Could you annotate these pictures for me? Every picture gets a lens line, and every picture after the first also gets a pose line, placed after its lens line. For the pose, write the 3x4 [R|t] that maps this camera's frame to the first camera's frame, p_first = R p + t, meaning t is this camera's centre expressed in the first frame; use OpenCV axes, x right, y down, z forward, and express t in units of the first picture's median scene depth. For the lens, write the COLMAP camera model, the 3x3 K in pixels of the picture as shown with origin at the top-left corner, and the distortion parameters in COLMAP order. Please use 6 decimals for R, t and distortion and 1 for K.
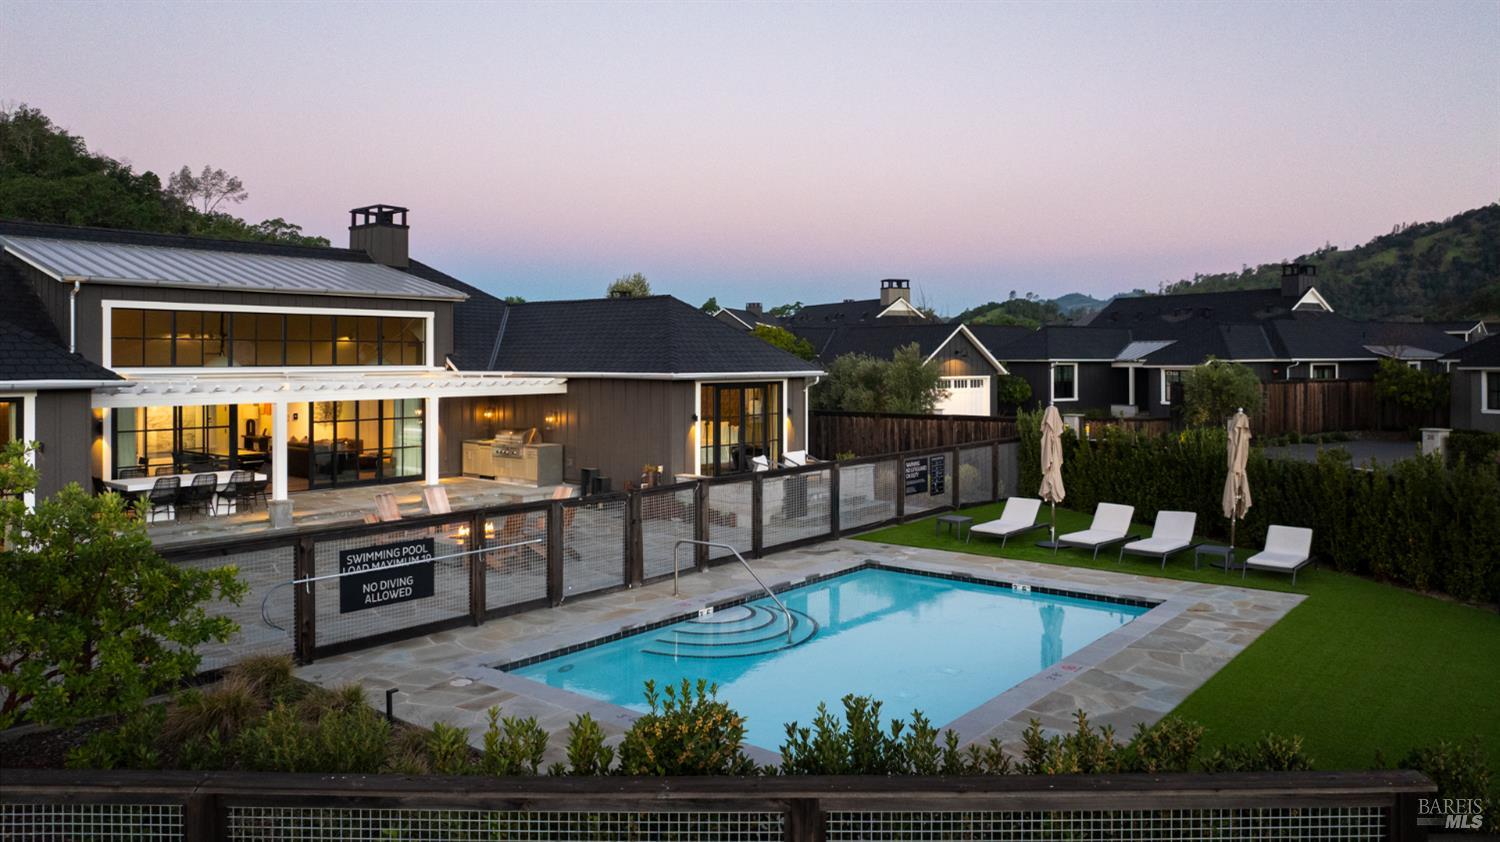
lens RADIAL K [[1067.3, 0, 750.4], [0, 1067.3, 354.3], [0, 0, 1]] dist [-0.038138, -0.000594]
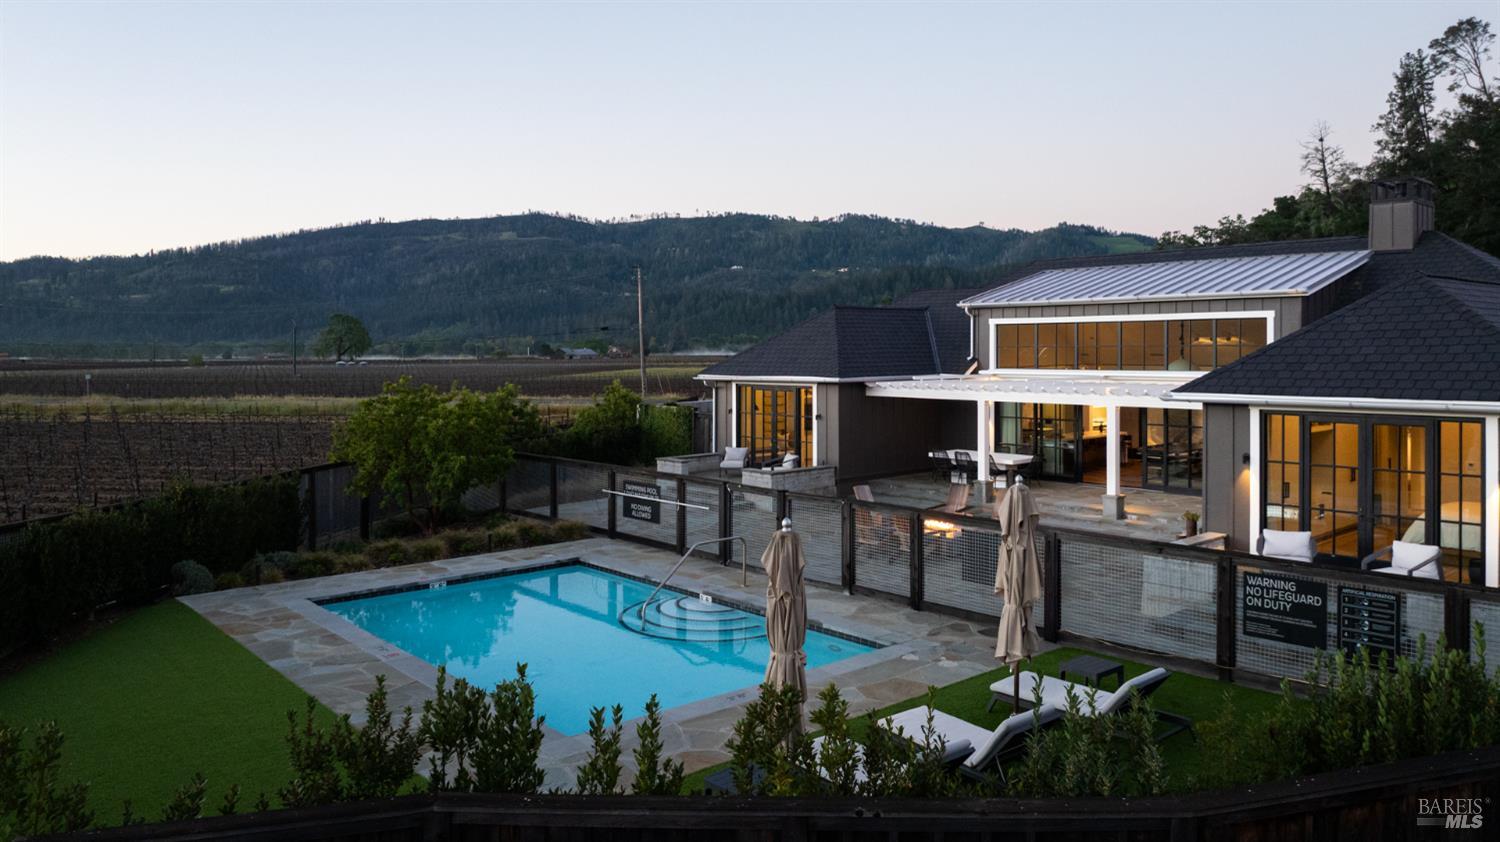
lens RADIAL K [[1067.3, 0, 750.4], [0, 1067.3, 354.3], [0, 0, 1]] dist [-0.038138, -0.000594]
pose [[-0.176129, 0.010761, -0.984308, 0.708684], [0.011388, 0.999896, 0.008894, -0.019105], [0.984301, -0.009643, -0.176233, 0.827041]]
